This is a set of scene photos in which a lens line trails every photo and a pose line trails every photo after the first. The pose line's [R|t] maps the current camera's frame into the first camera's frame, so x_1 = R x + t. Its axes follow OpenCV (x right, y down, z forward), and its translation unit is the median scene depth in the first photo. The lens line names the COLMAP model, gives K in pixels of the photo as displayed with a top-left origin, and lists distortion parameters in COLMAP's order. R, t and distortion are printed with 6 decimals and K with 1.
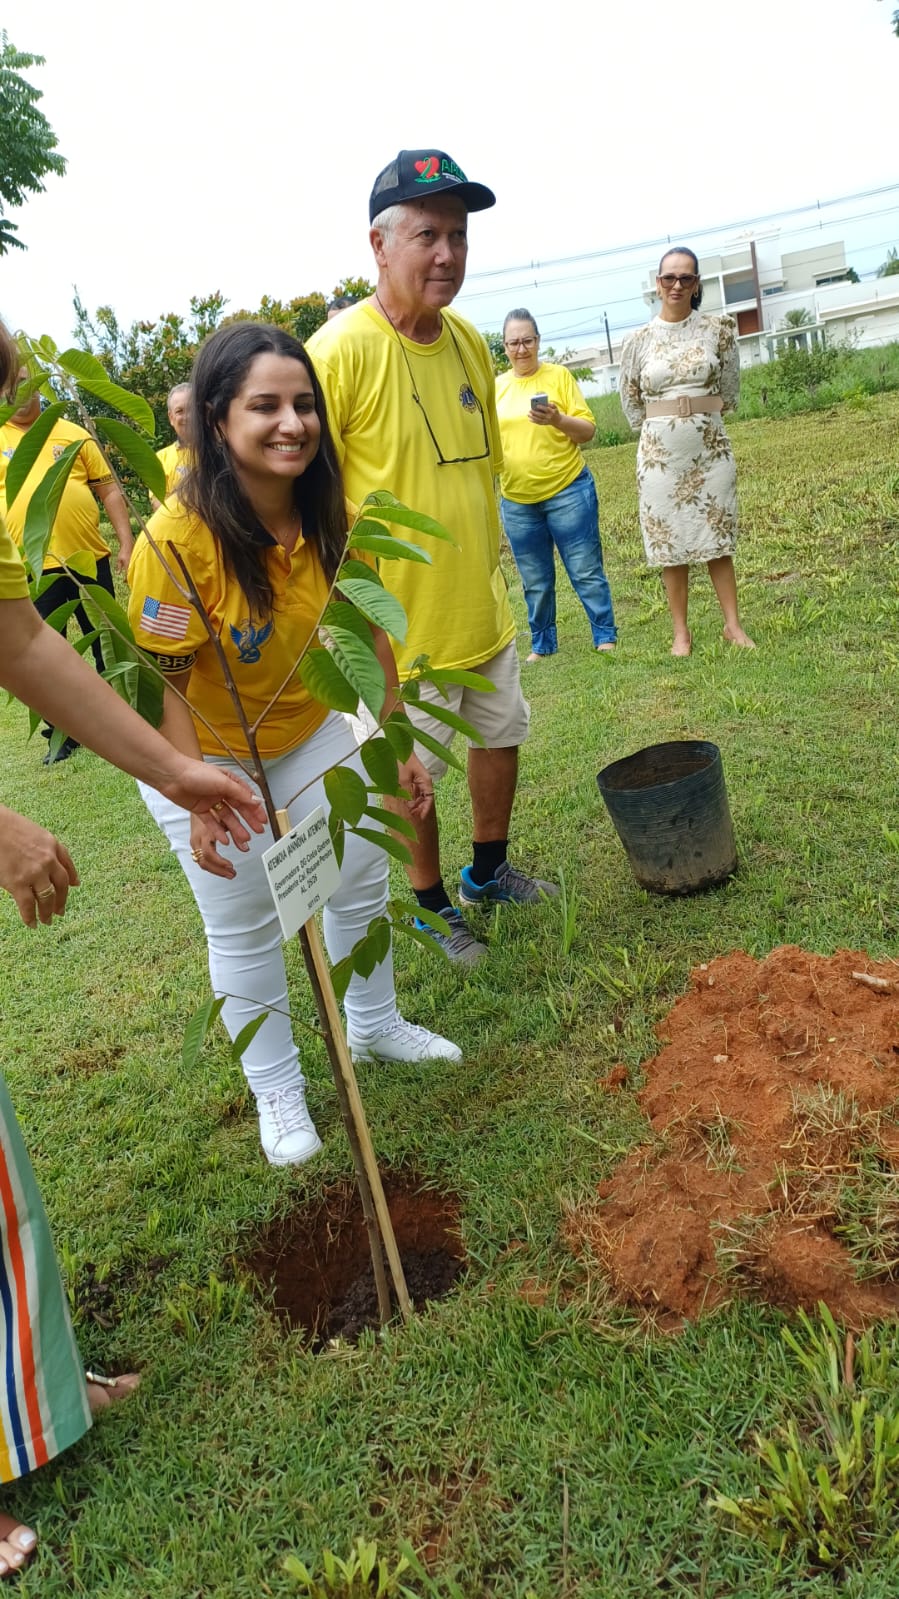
lens RADIAL K [[1172.5, 0, 452.0], [0, 1172.5, 756.9], [0, 0, 1]] dist [0.067545, -0.070476]
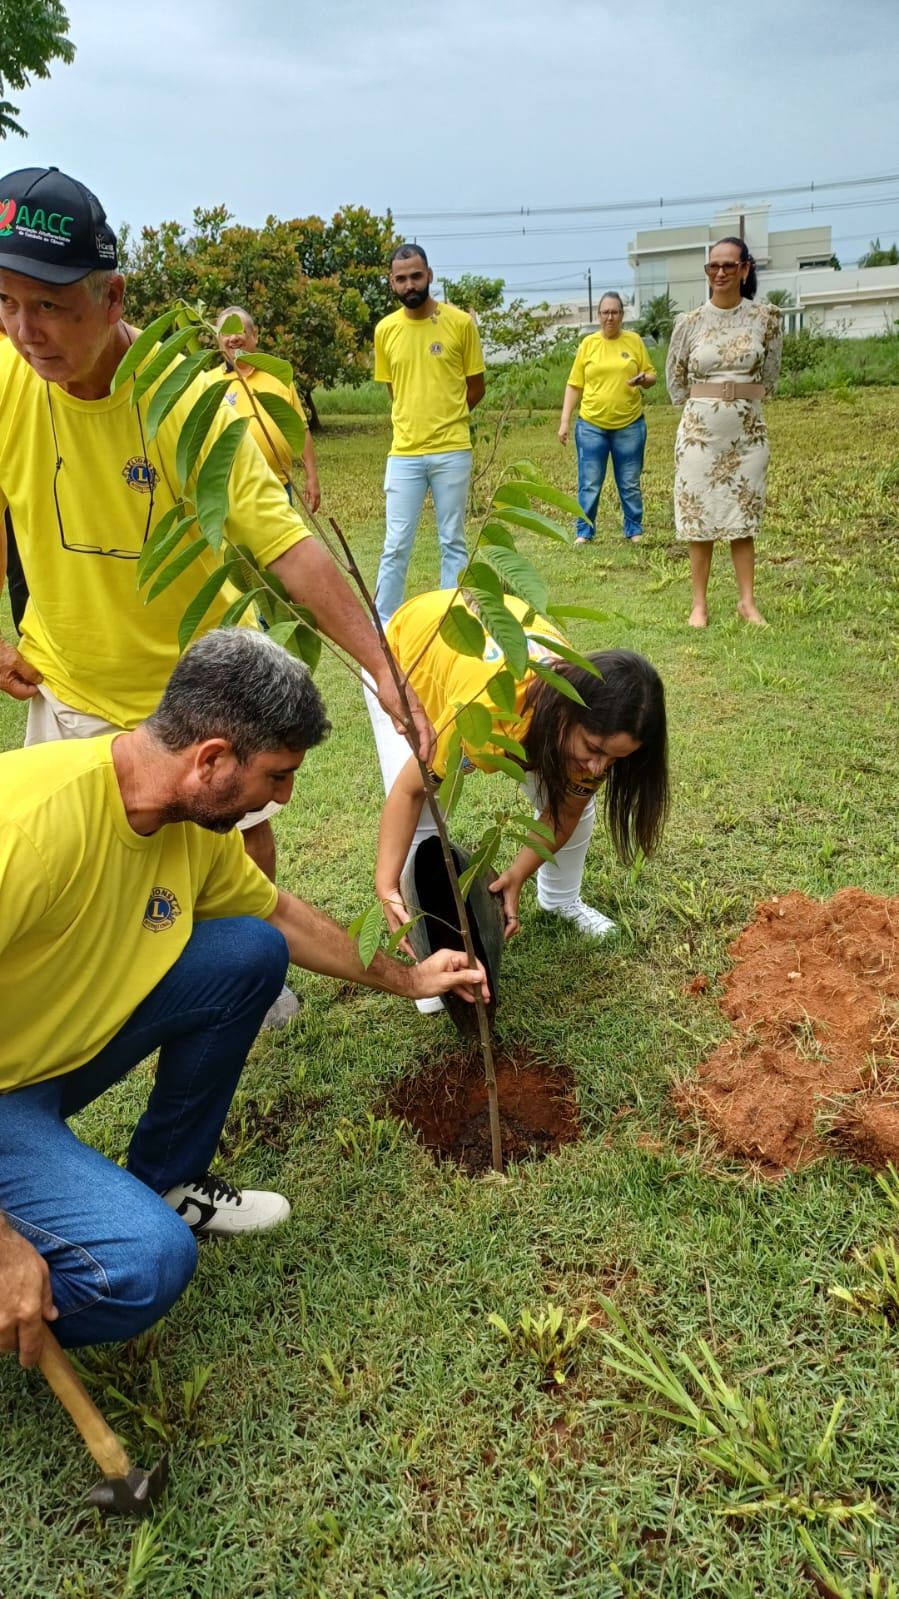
lens RADIAL K [[1192.6, 0, 447.1], [0, 1192.6, 760.8], [0, 0, 1]] dist [0.059773, -0.066625]
pose [[0.993187, 0.095233, 0.067163, -0.149403], [-0.098136, 0.994315, 0.041320, 0.019411], [-0.062846, -0.047630, 0.996886, -0.108837]]
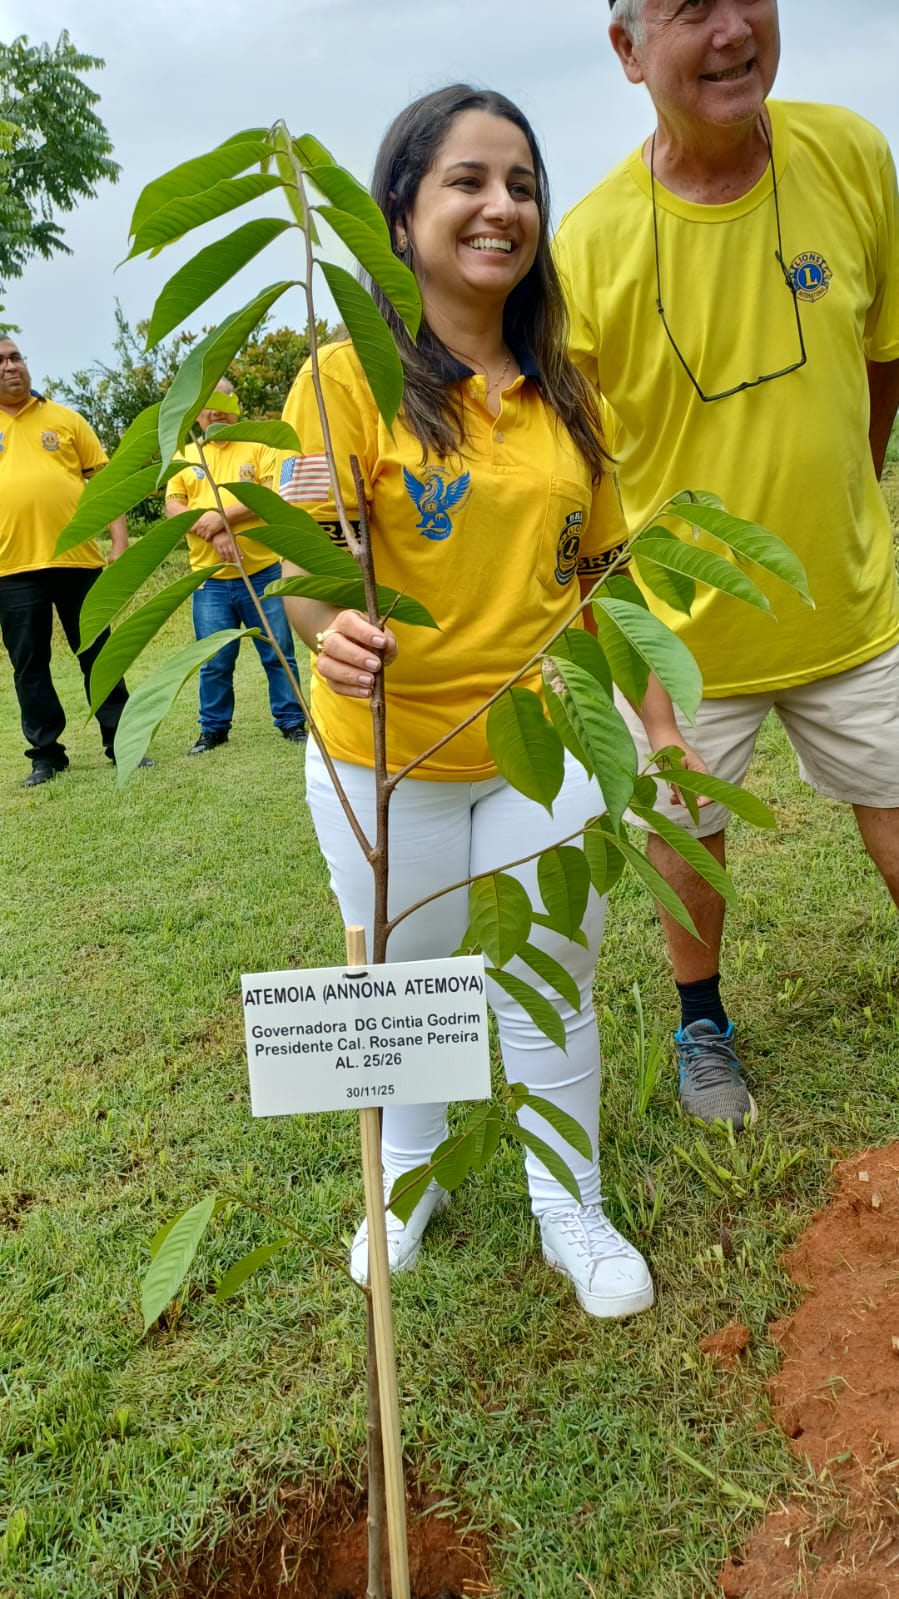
lens RADIAL K [[1161.6, 0, 446.9], [0, 1161.6, 749.5], [0, 0, 1]] dist [0.061067, -0.068071]
pose [[0.997612, 0.066523, -0.018598, -0.022156], [-0.067190, 0.997022, -0.037845, -0.018785], [0.016025, 0.039004, 0.999111, 0.235344]]
